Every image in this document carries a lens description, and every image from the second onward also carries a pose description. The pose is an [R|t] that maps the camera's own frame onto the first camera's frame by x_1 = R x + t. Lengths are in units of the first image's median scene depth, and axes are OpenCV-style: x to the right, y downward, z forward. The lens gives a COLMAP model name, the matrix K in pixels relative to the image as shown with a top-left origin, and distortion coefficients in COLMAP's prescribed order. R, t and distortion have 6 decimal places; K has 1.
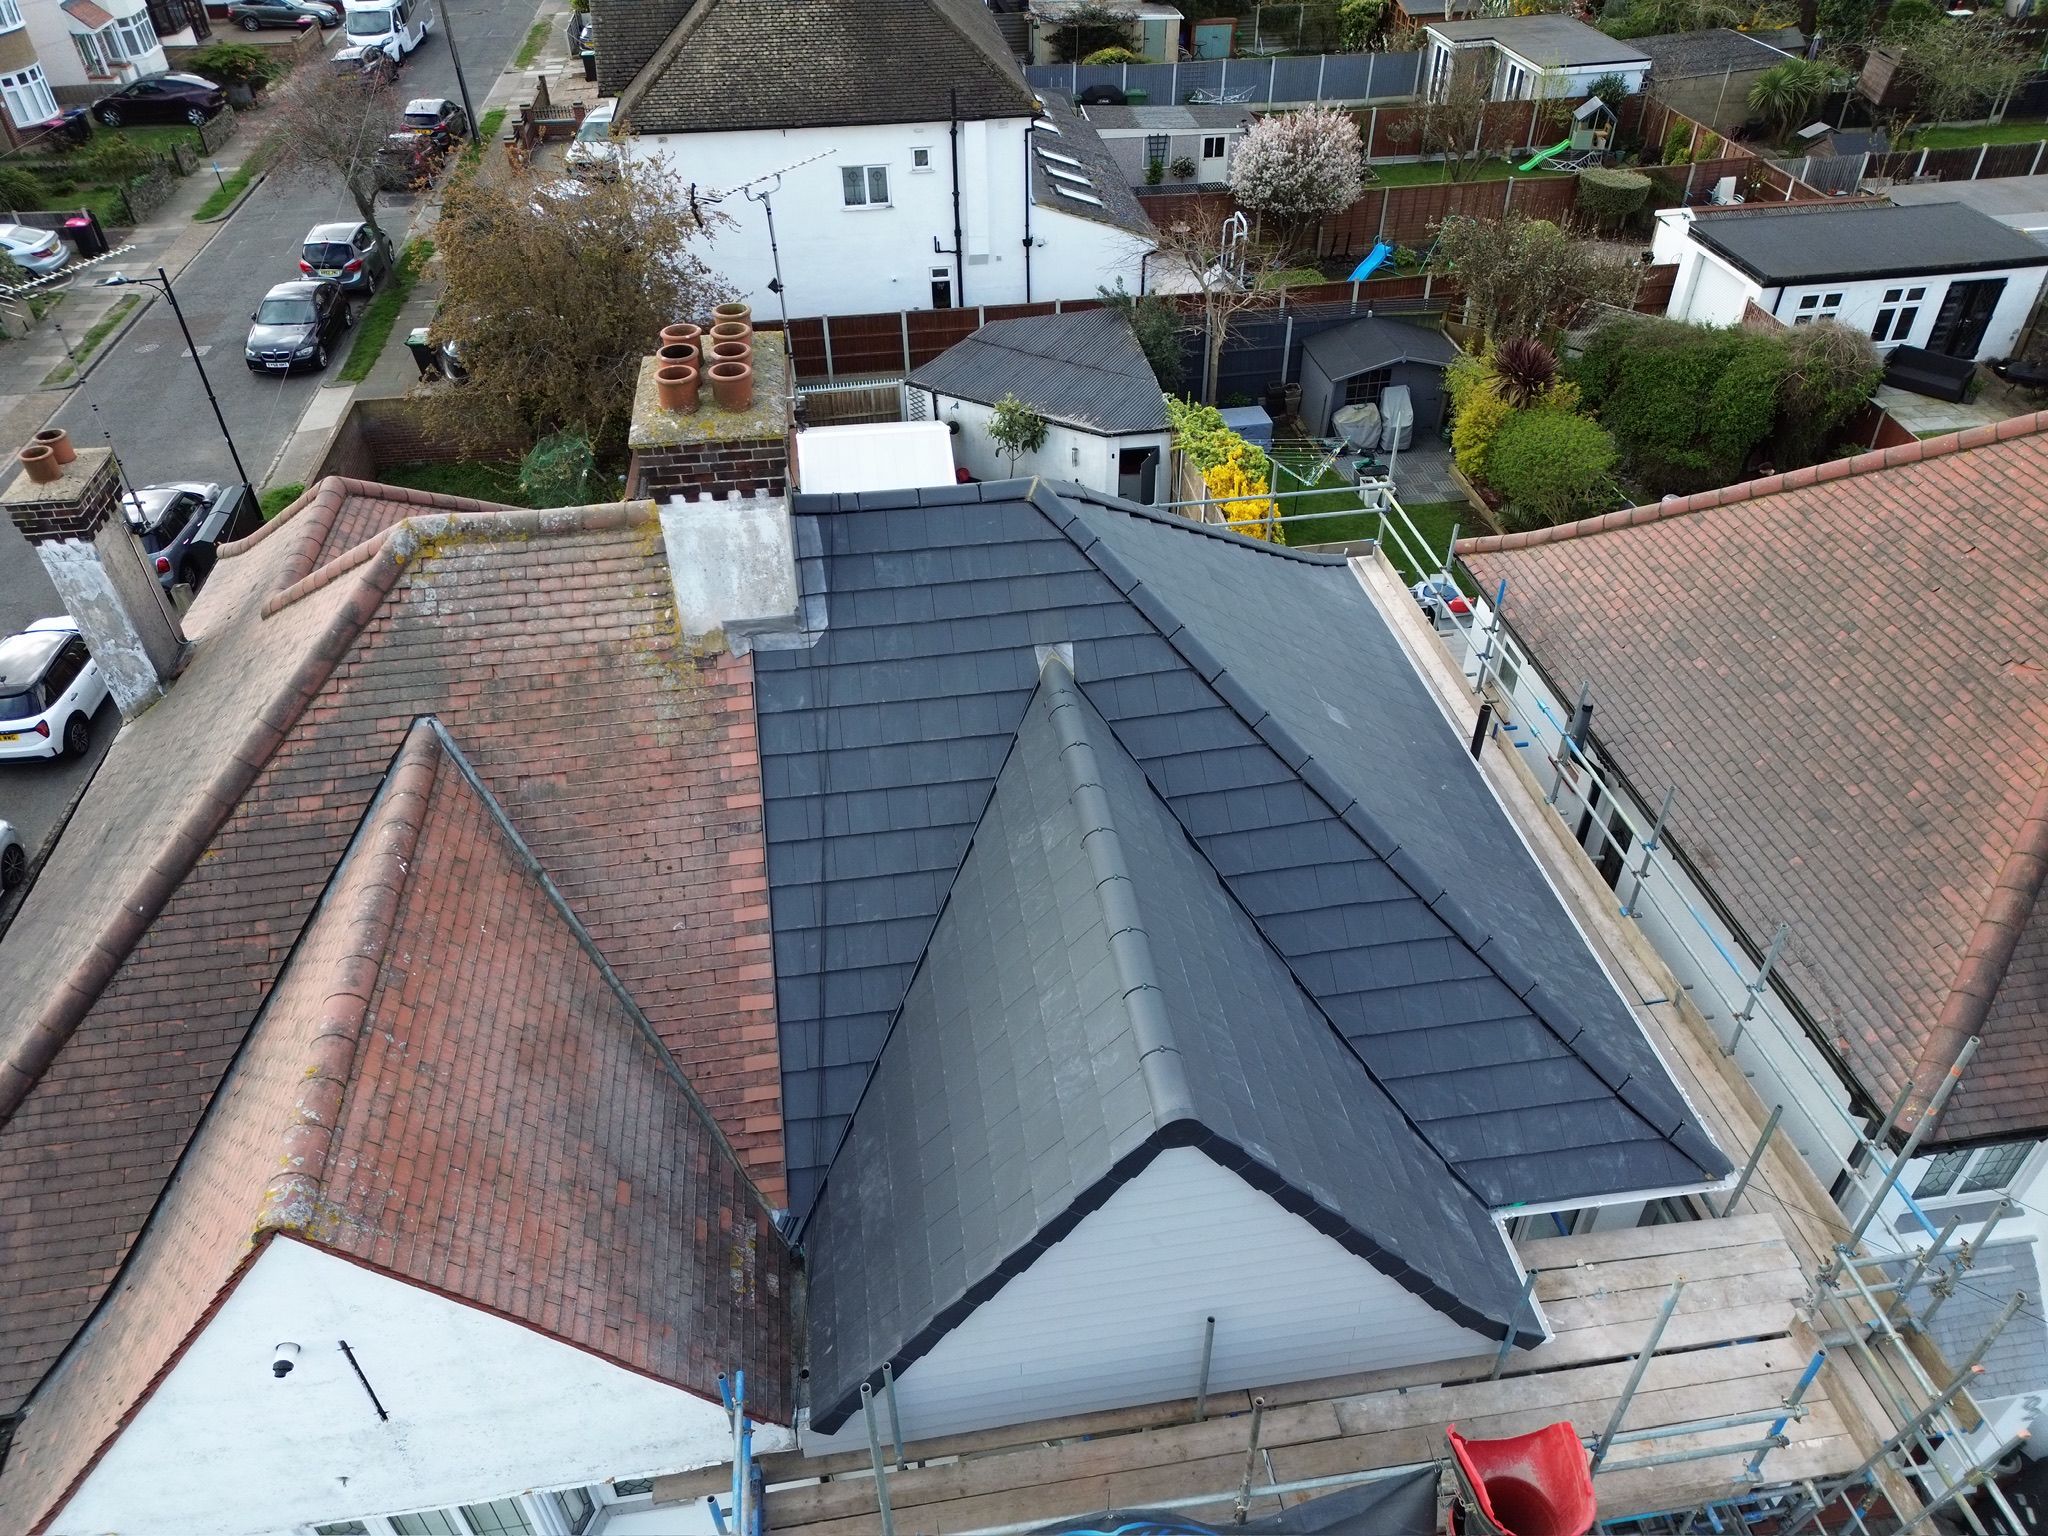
lens RADIAL K [[1438.8, 0, 1029.5], [0, 1438.8, 772.1], [0, 0, 1]] dist [0.077158, -0.081117]
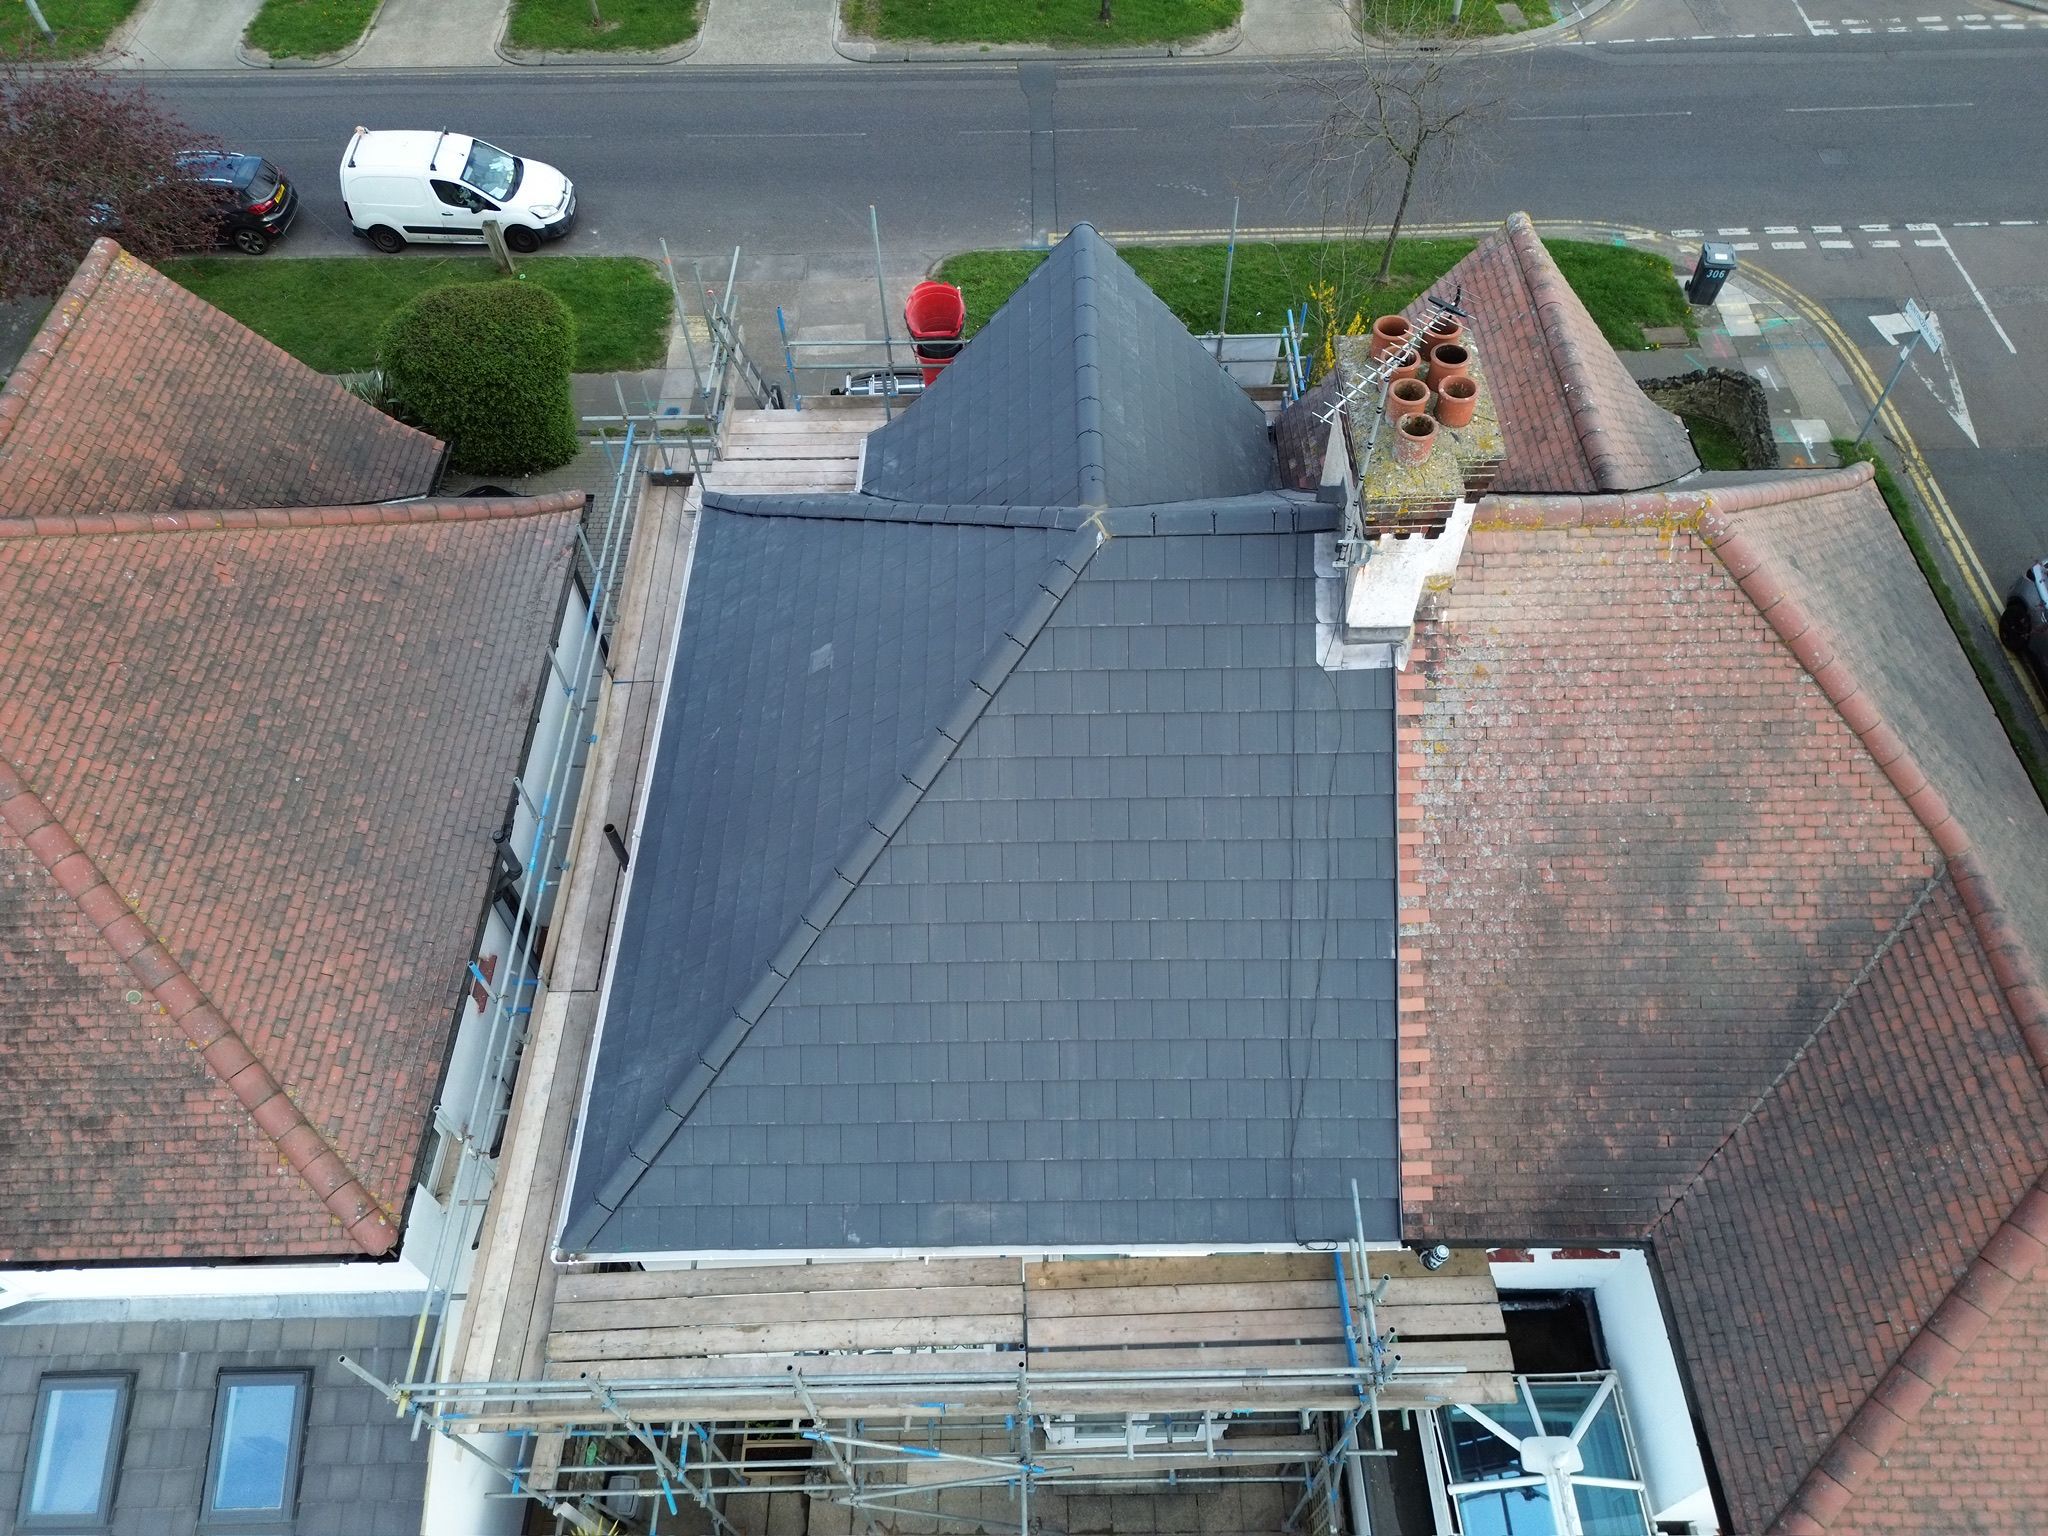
lens RADIAL K [[1432.1, 0, 1028.9], [0, 1432.1, 772.0], [0, 0, 1]] dist [0.080195, -0.075899]
pose [[-0.989454, -0.094053, 0.110160, -0.052182], [0.113615, -0.032185, 0.993003, -0.831263], [-0.089850, 0.995047, 0.042531, 0.780644]]
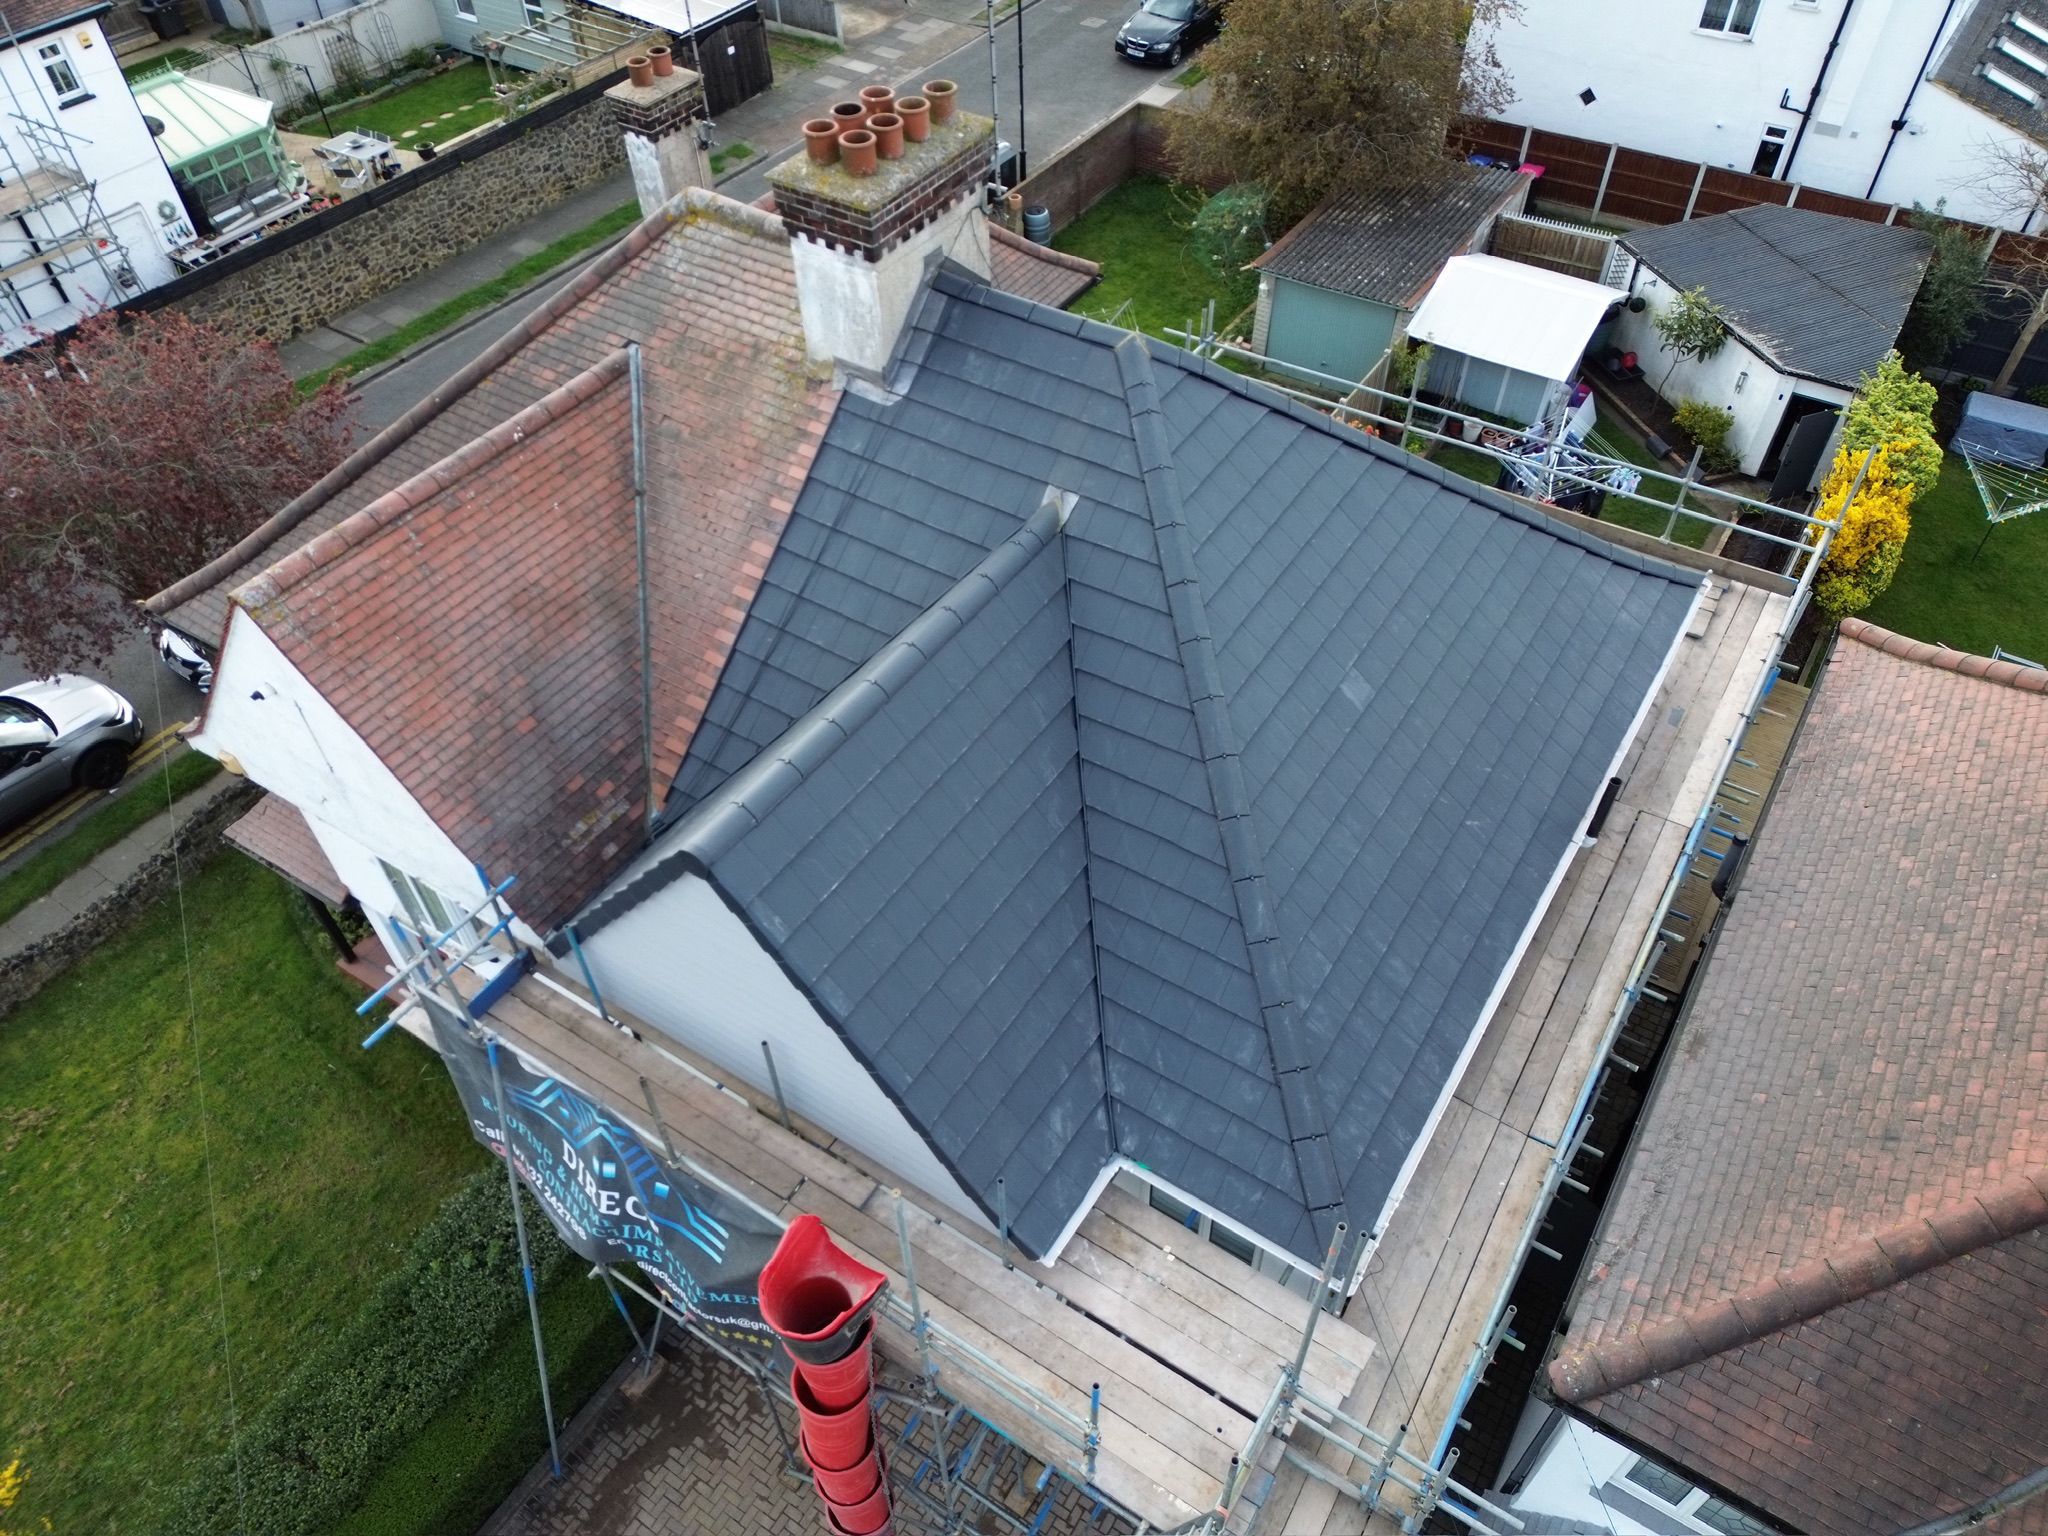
lens RADIAL K [[1432.1, 0, 1028.9], [0, 1432.1, 772.0], [0, 0, 1]] dist [0.080195, -0.075899]
pose [[0.751449, 0.480071, -0.452610, 0.384358], [-0.407167, 0.877203, 0.254422, -0.110560], [0.519171, -0.006897, 0.854642, 0.058053]]
